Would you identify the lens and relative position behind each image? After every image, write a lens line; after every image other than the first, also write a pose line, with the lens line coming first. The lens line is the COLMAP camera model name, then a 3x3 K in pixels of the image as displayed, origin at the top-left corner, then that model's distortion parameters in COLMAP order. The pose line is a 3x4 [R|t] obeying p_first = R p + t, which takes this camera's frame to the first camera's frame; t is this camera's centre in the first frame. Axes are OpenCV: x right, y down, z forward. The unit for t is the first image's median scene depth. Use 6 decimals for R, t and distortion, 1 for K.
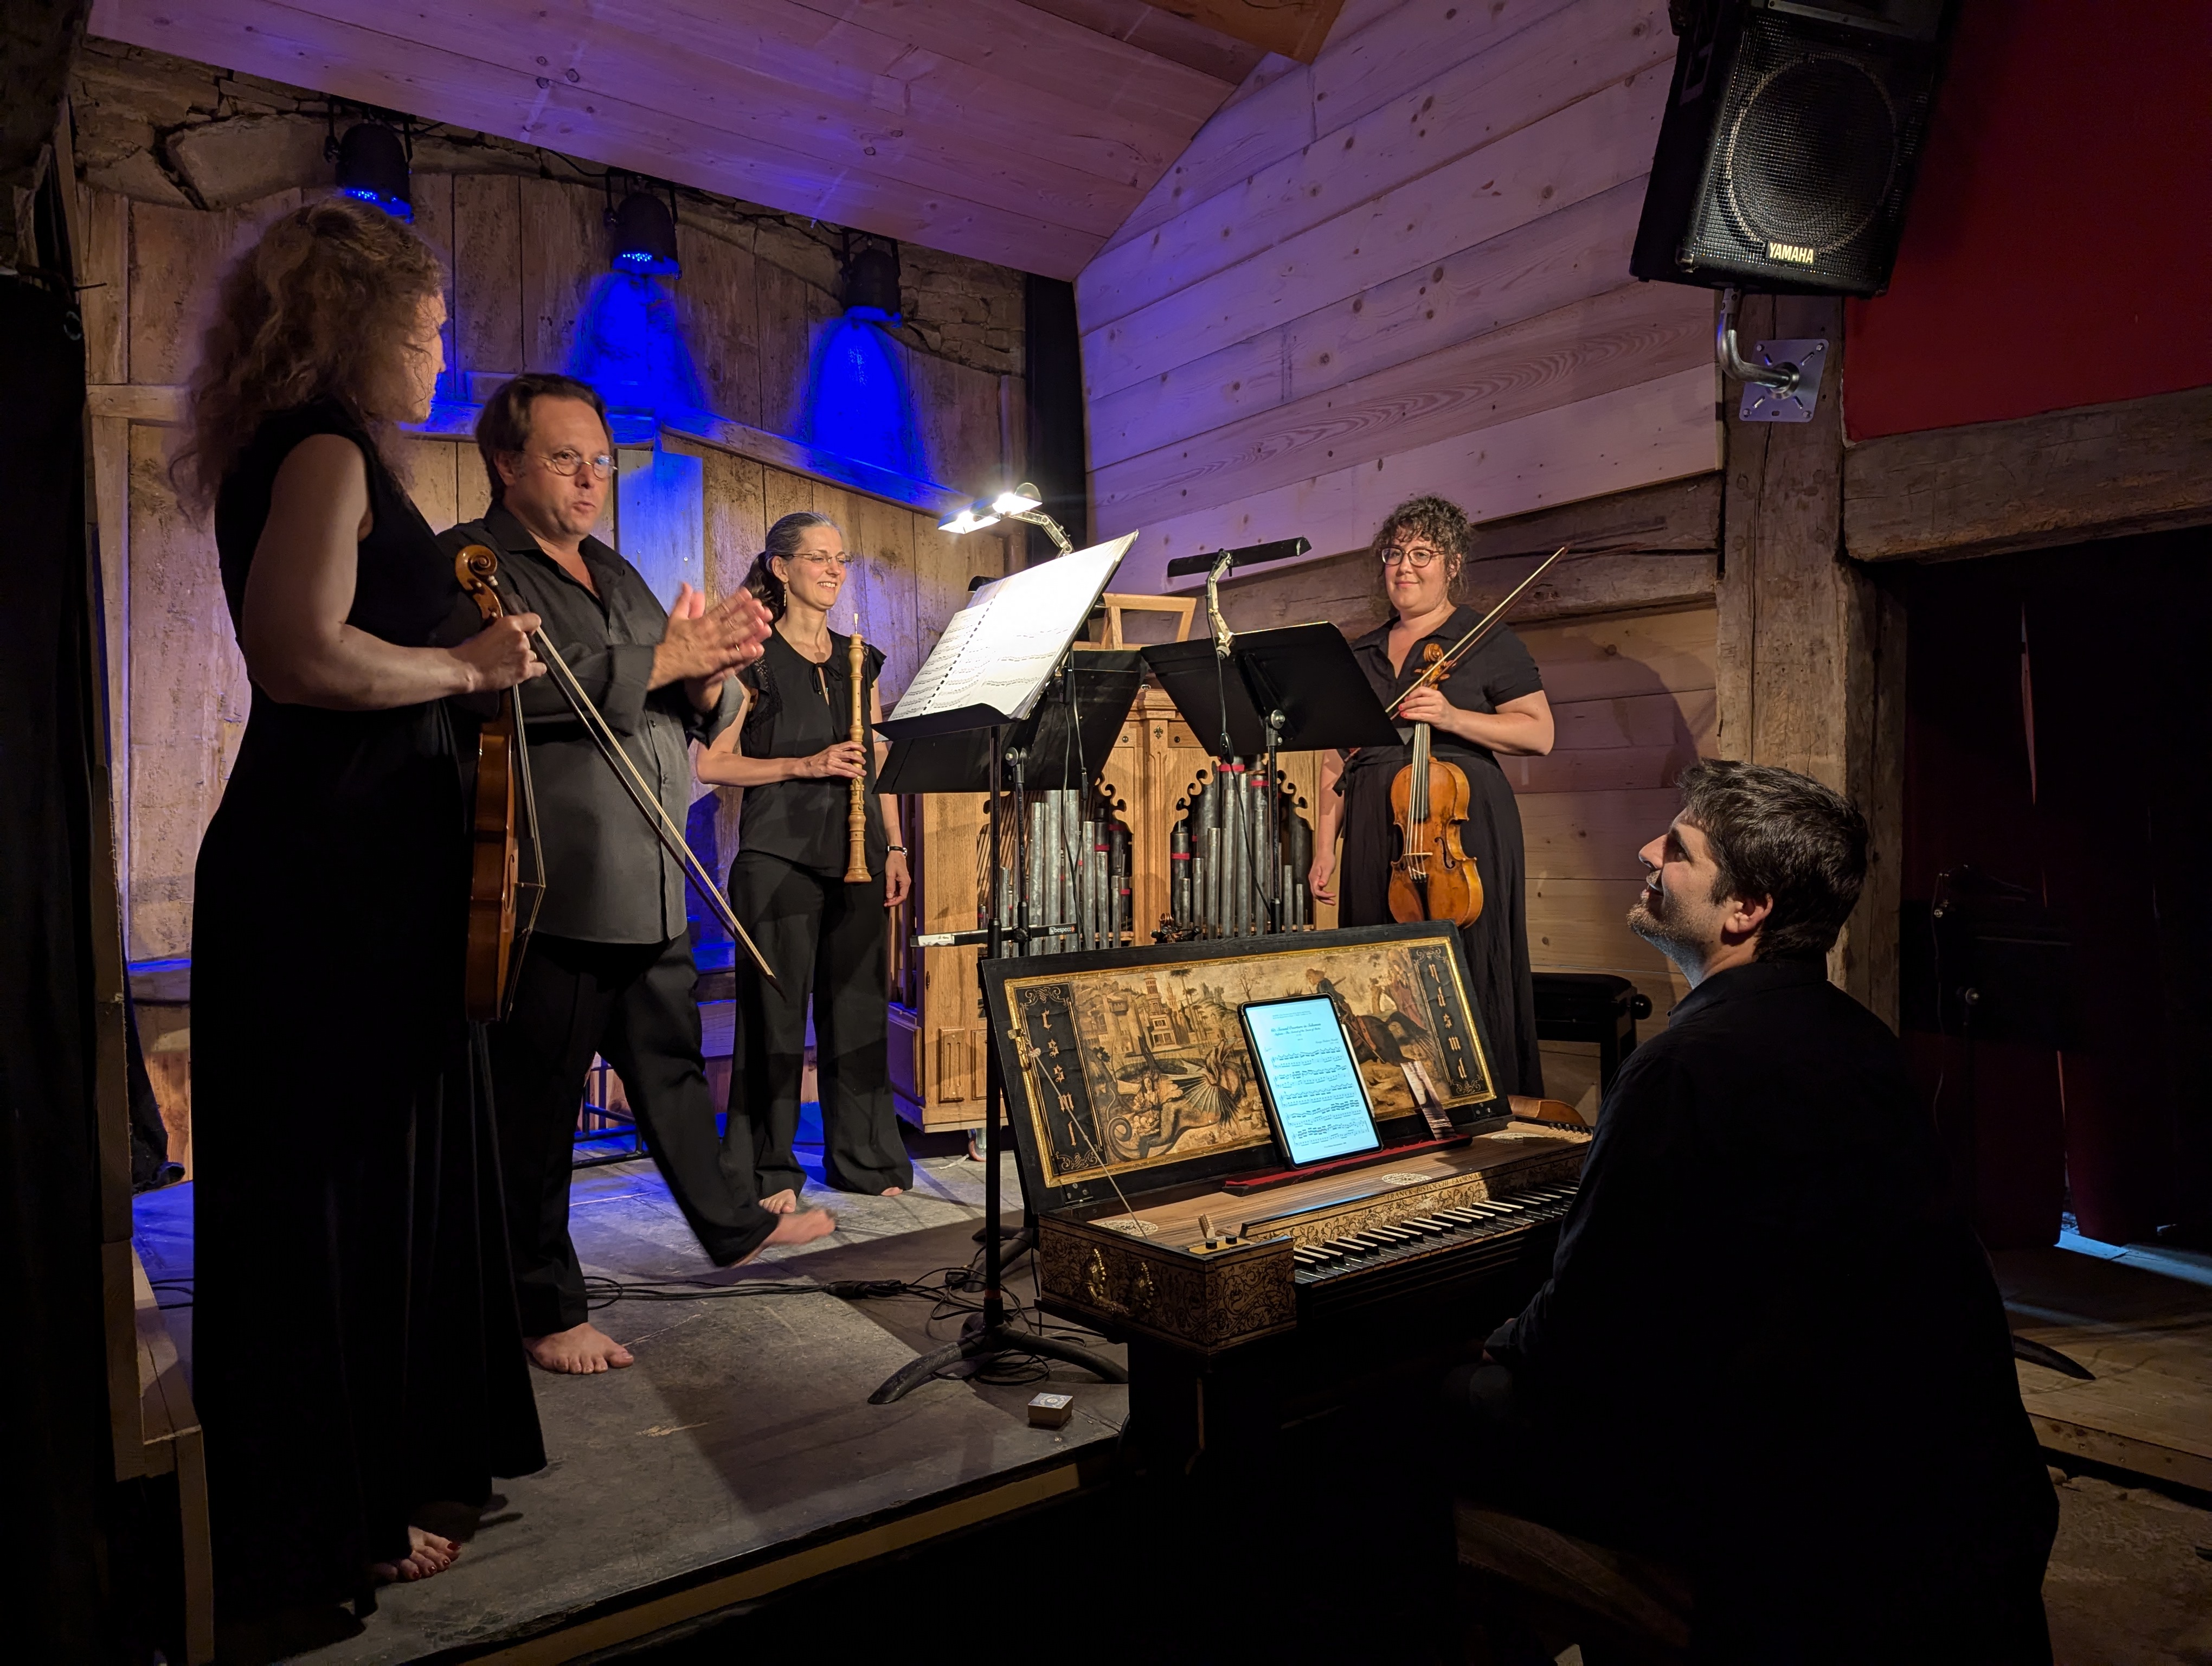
lens RADIAL K [[1550.6, 0, 1096.3], [0, 1550.6, 829.4], [0, 0, 1]] dist [0.065359, -0.073347]
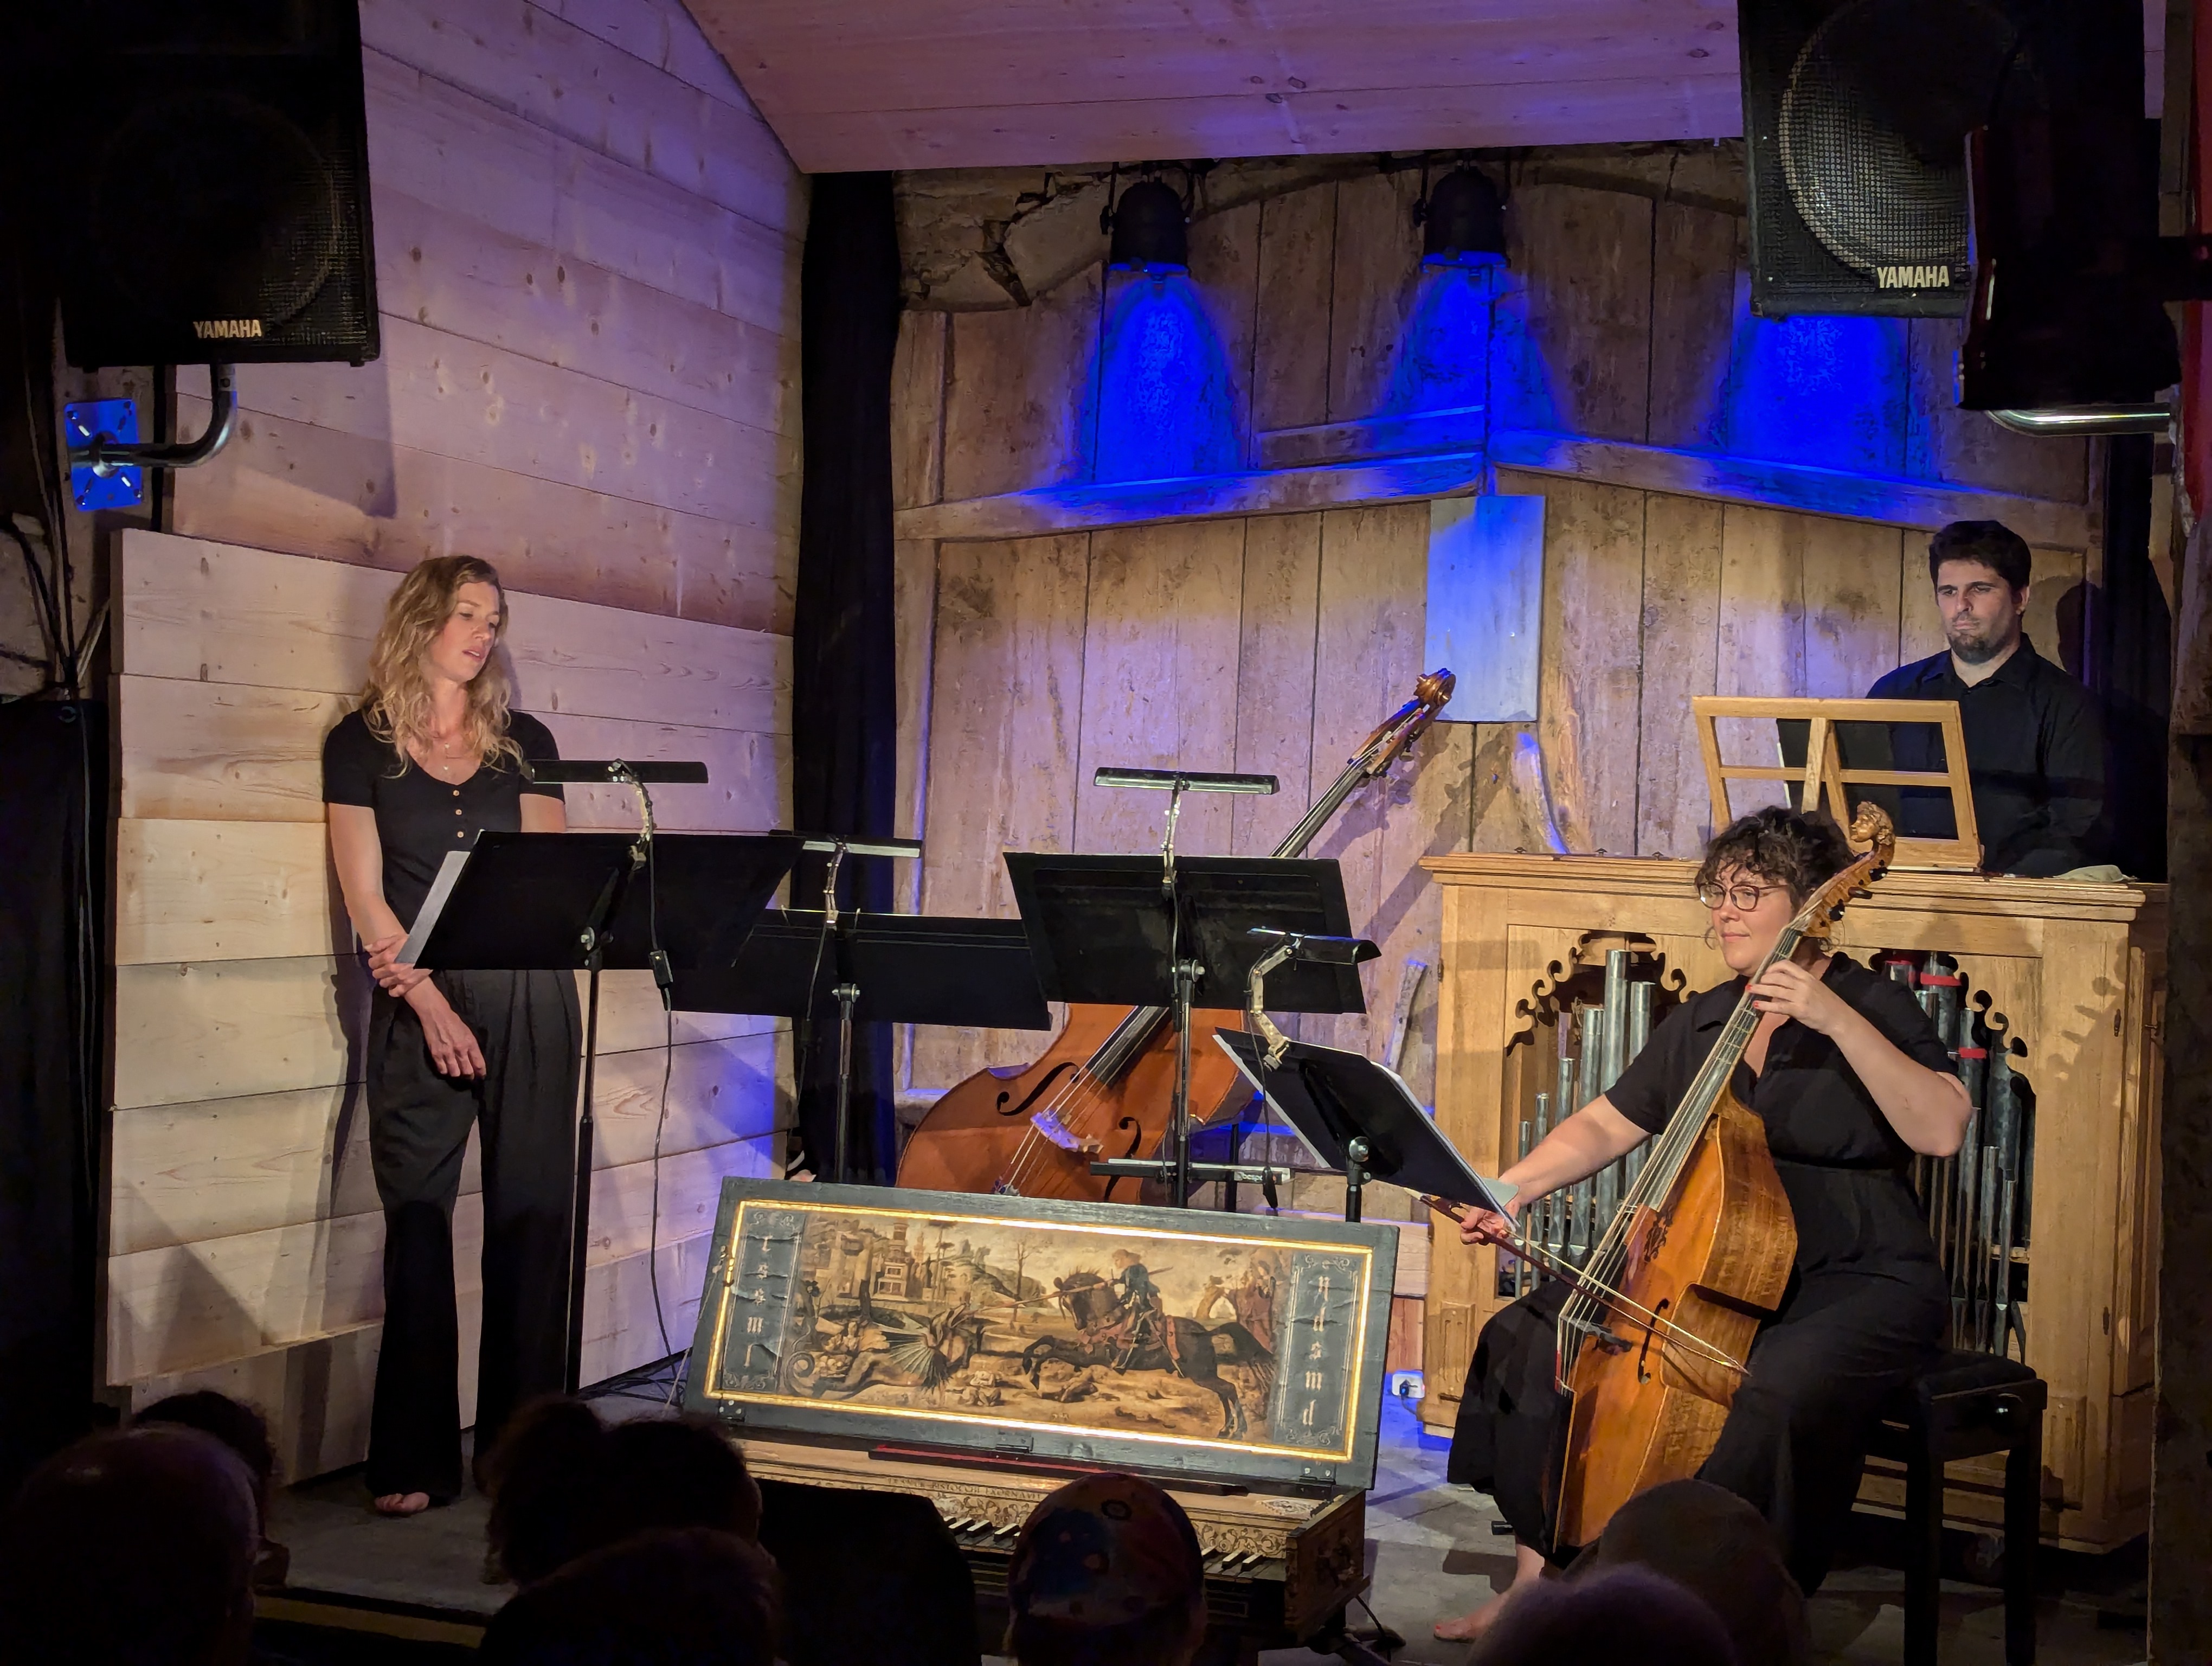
lens RADIAL K [[3088.5, 0, 1067.5], [0, 3088.5, 795.0], [0, 0, 1]] dist [0.202634, -0.737029]
pose [[0.539969, 0.032859, -0.841044, 1.080525], [-0.049054, 0.998768, 0.007528, -0.120057], [0.840255, 0.037192, 0.540915, 0.024275]]
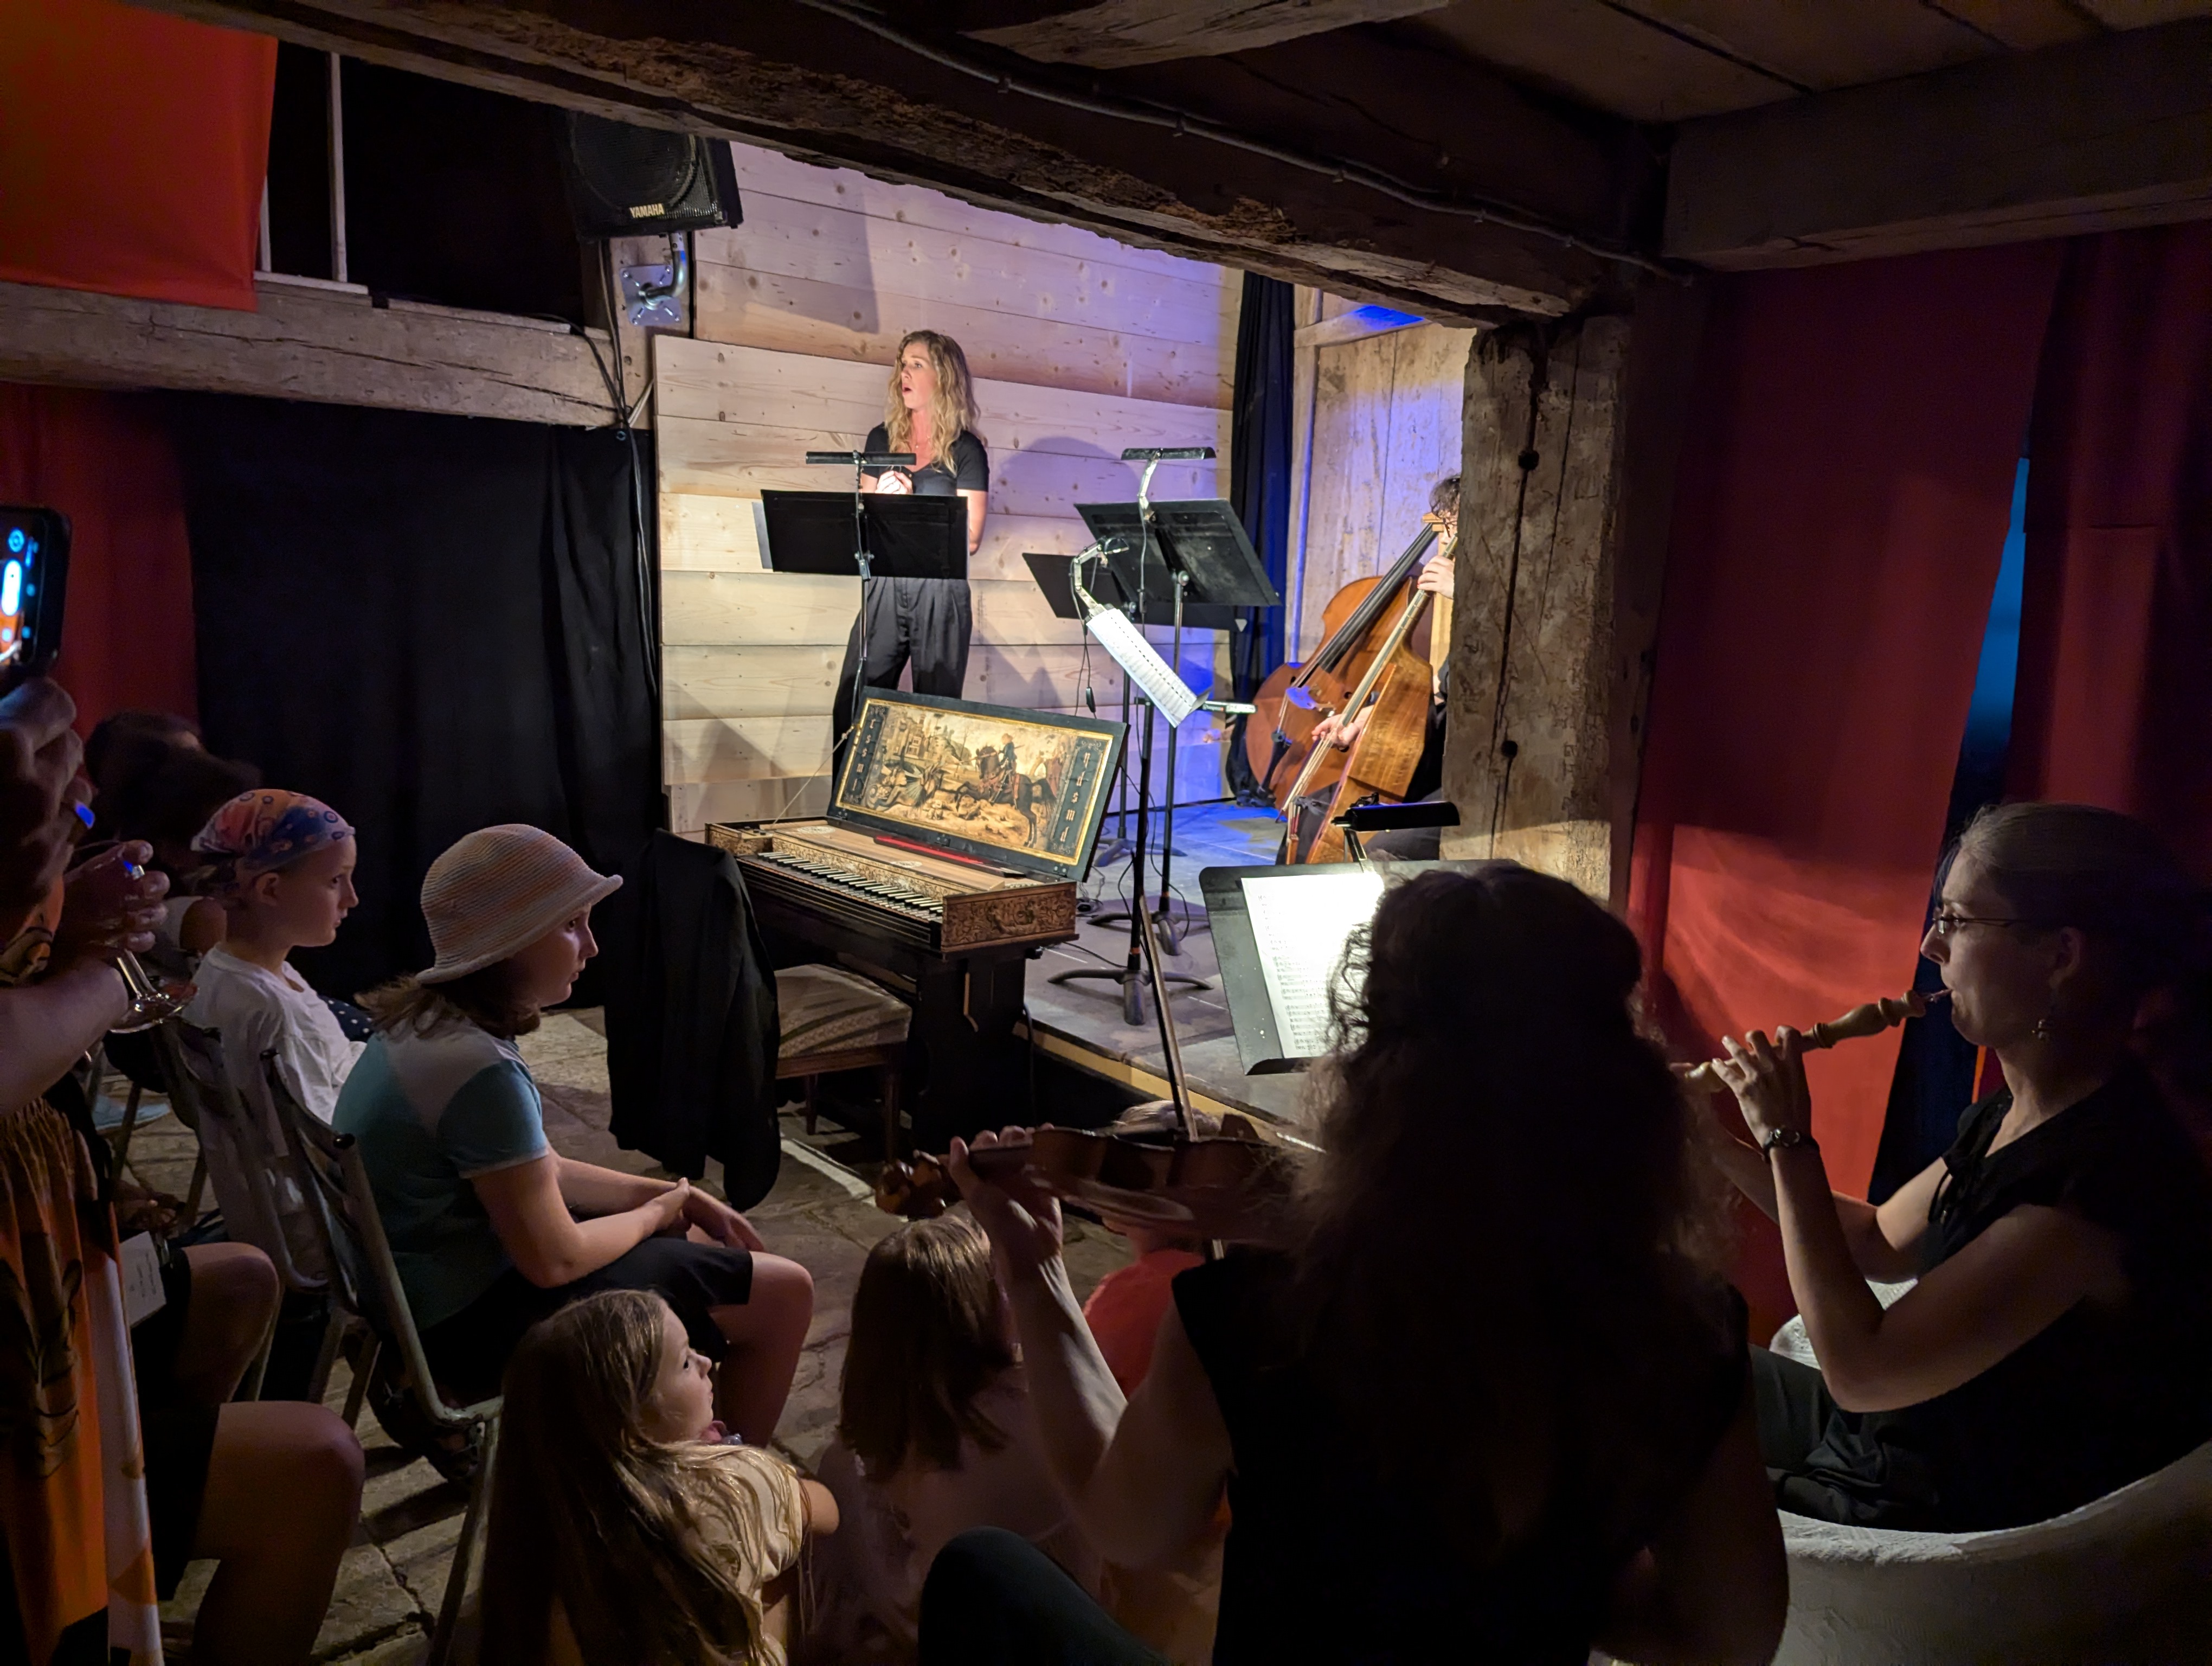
lens RADIAL K [[1556.2, 0, 1113.5], [0, 1556.2, 820.8], [0, 0, 1]] dist [0.063265, -0.067605]
pose [[0.067225, 0.185870, -0.980272, 1.072980], [-0.038719, 0.982240, 0.183588, -0.066308], [0.996986, 0.025613, 0.073228, 0.689775]]
